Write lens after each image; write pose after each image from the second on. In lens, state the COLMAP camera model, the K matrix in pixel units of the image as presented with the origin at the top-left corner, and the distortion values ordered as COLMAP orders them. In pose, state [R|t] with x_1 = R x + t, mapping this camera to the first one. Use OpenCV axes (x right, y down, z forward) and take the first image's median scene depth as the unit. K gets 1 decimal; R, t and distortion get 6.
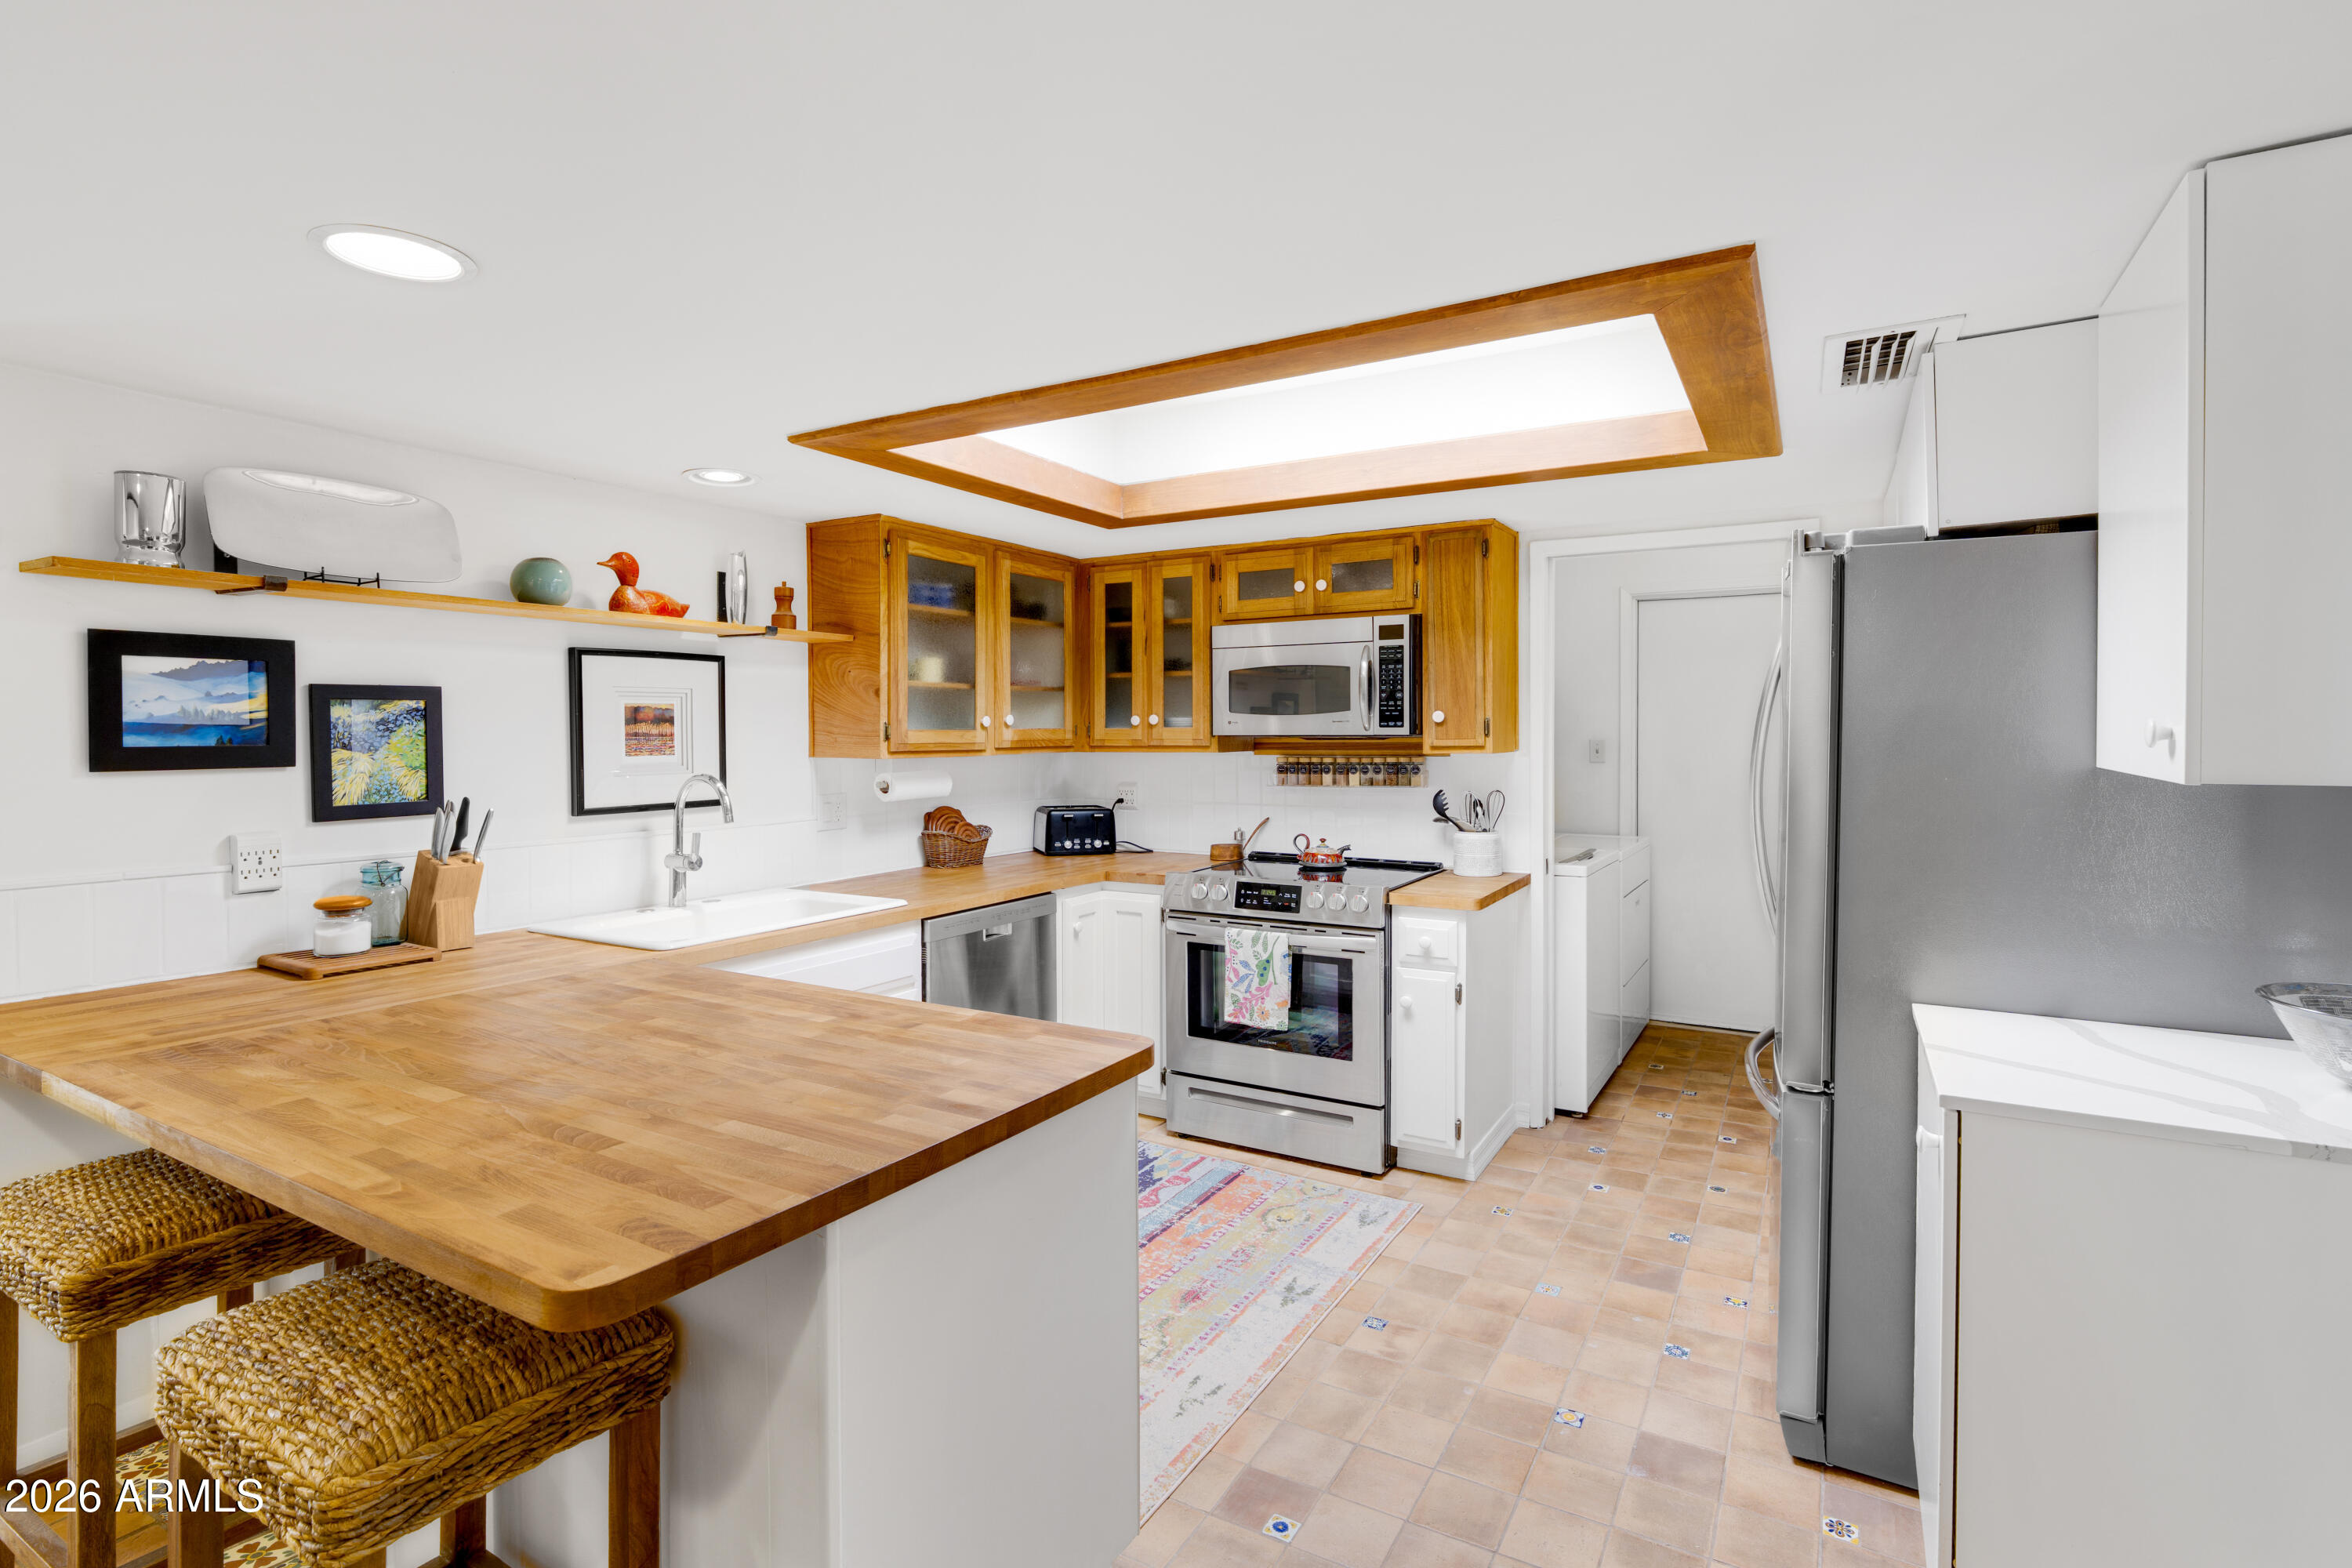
lens RADIAL K [[1086.9, 0, 1173.2], [0, 1086.9, 743.9], [0, 0, 1]] dist [-0.000811, 0.000529]
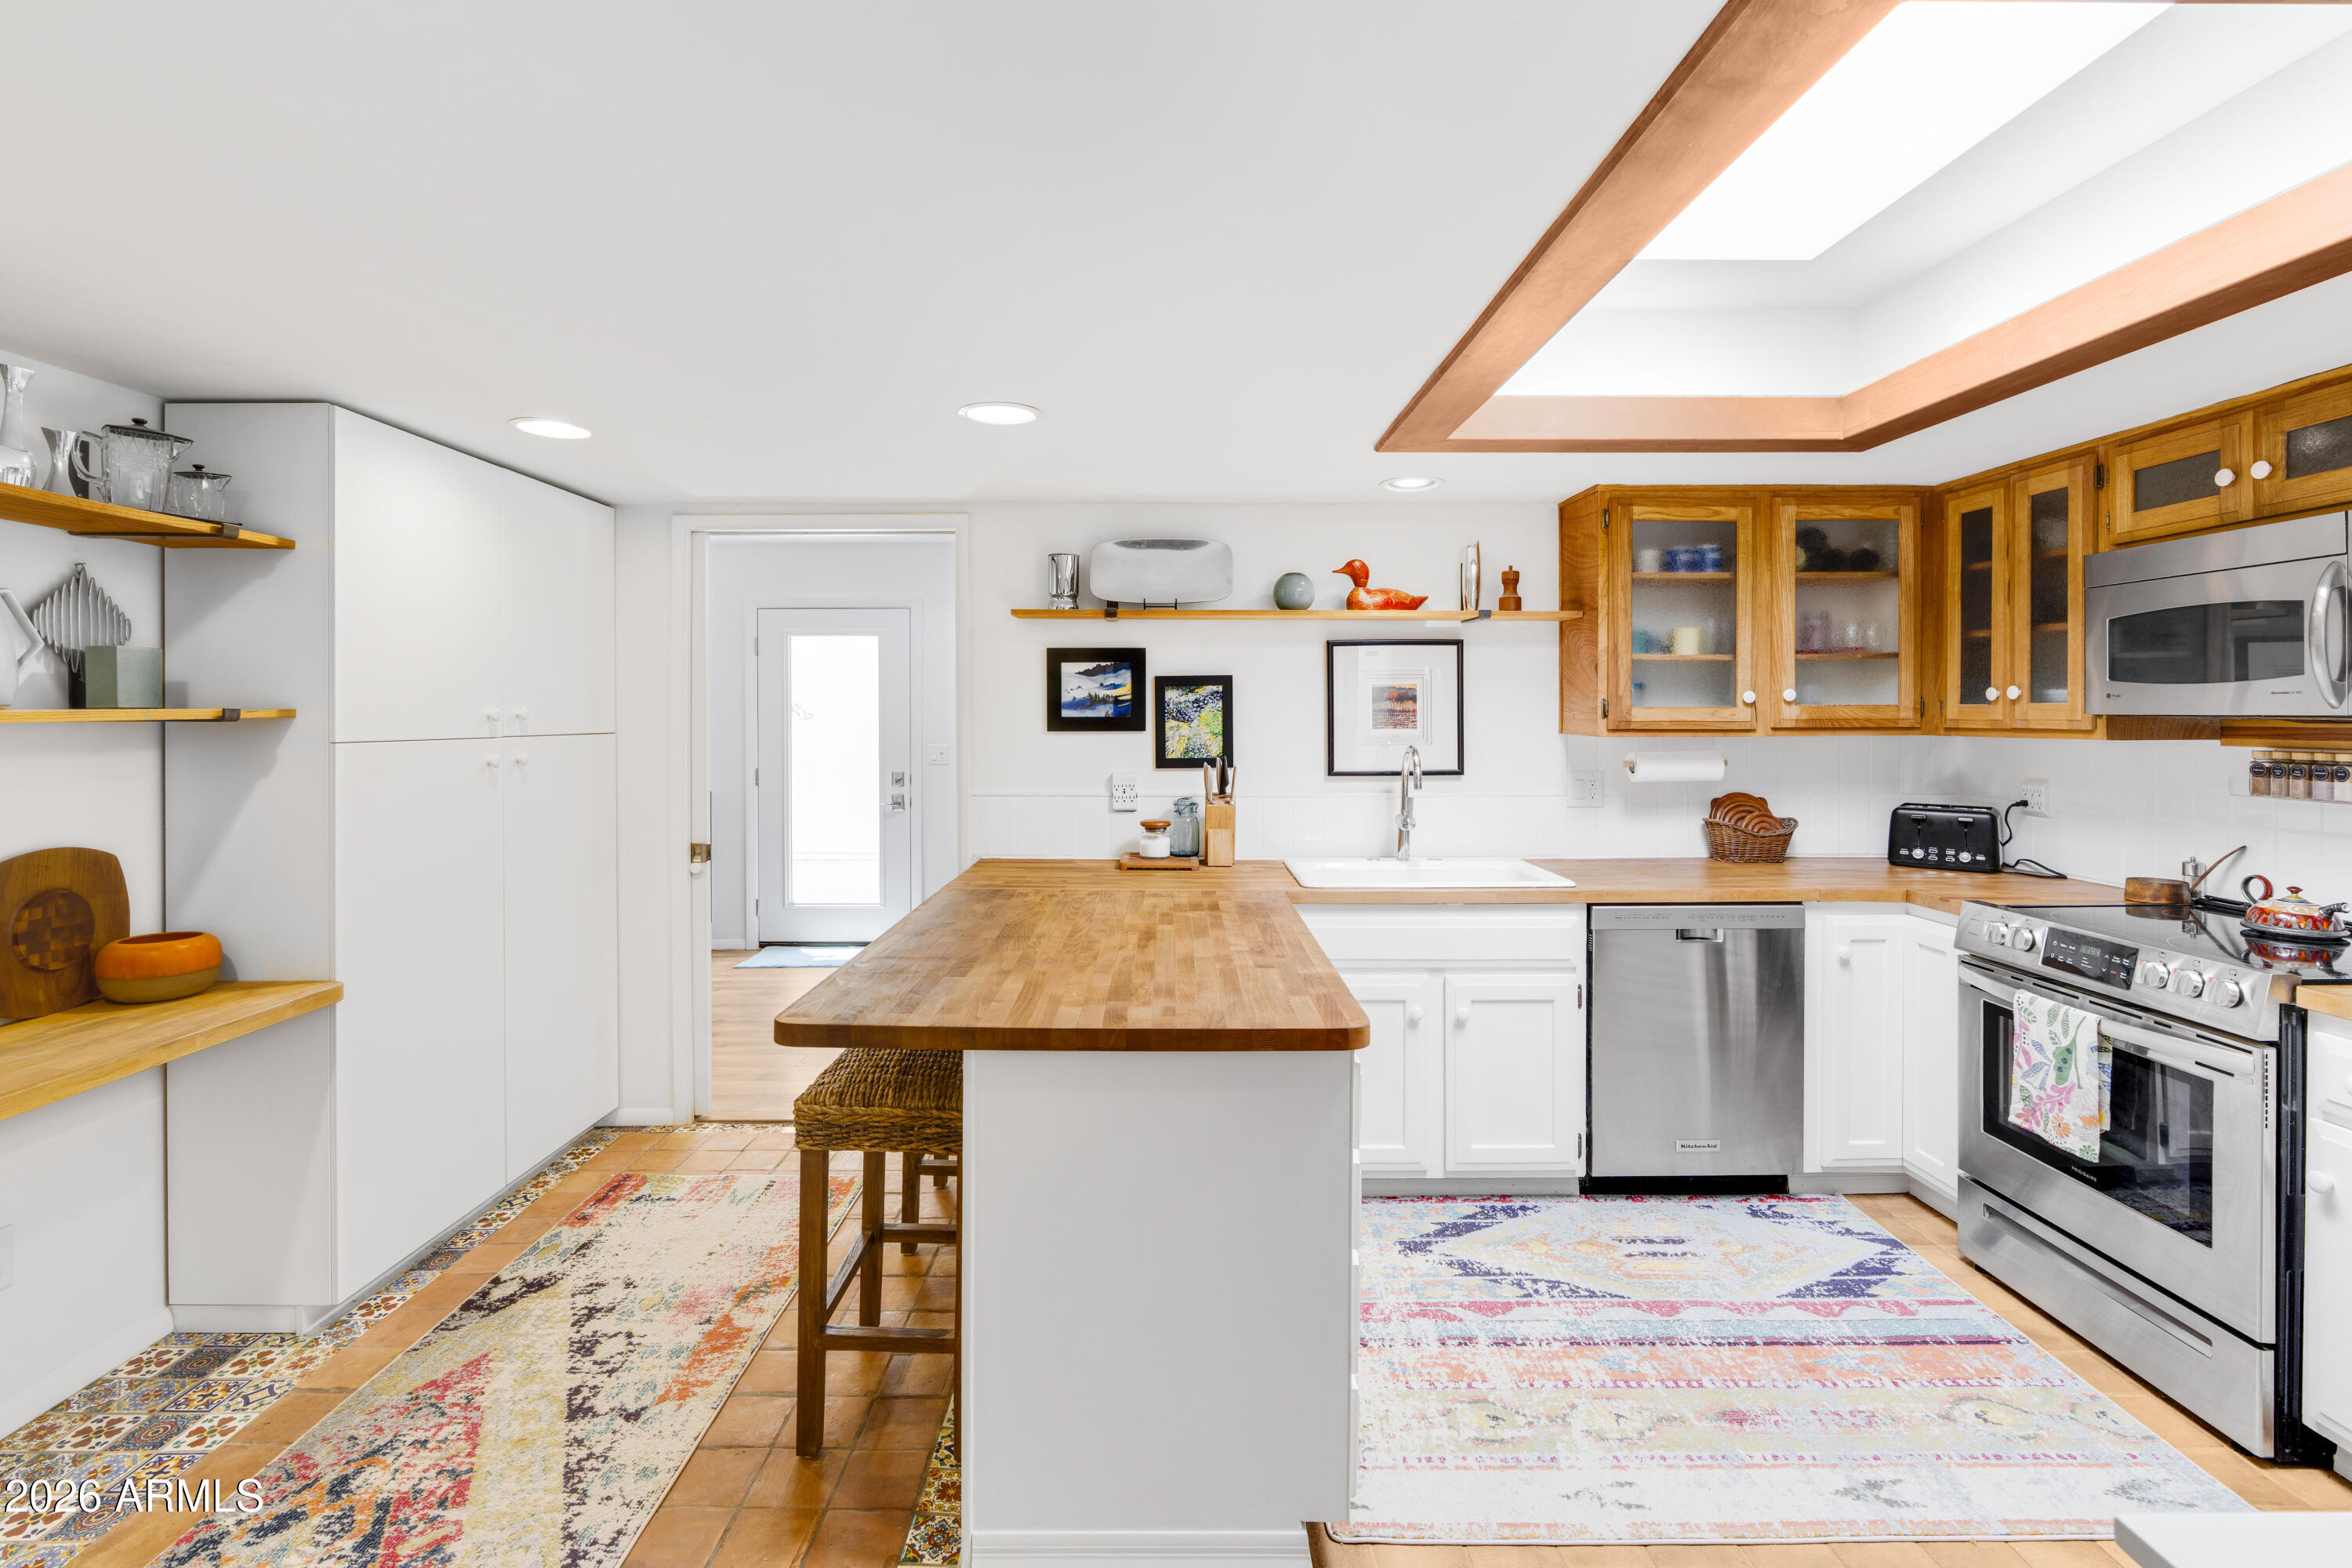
lens RADIAL K [[1086.1, 0, 1174.4], [0, 1086.1, 711.8], [0, 0, 1]] dist [0.002981, 0.001238]
pose [[0.523911, 0.004453, -0.851761, 0.366972], [-0.010674, 0.999942, -0.001338, -0.002975], [0.851706, 0.009793, 0.523928, 0.171920]]
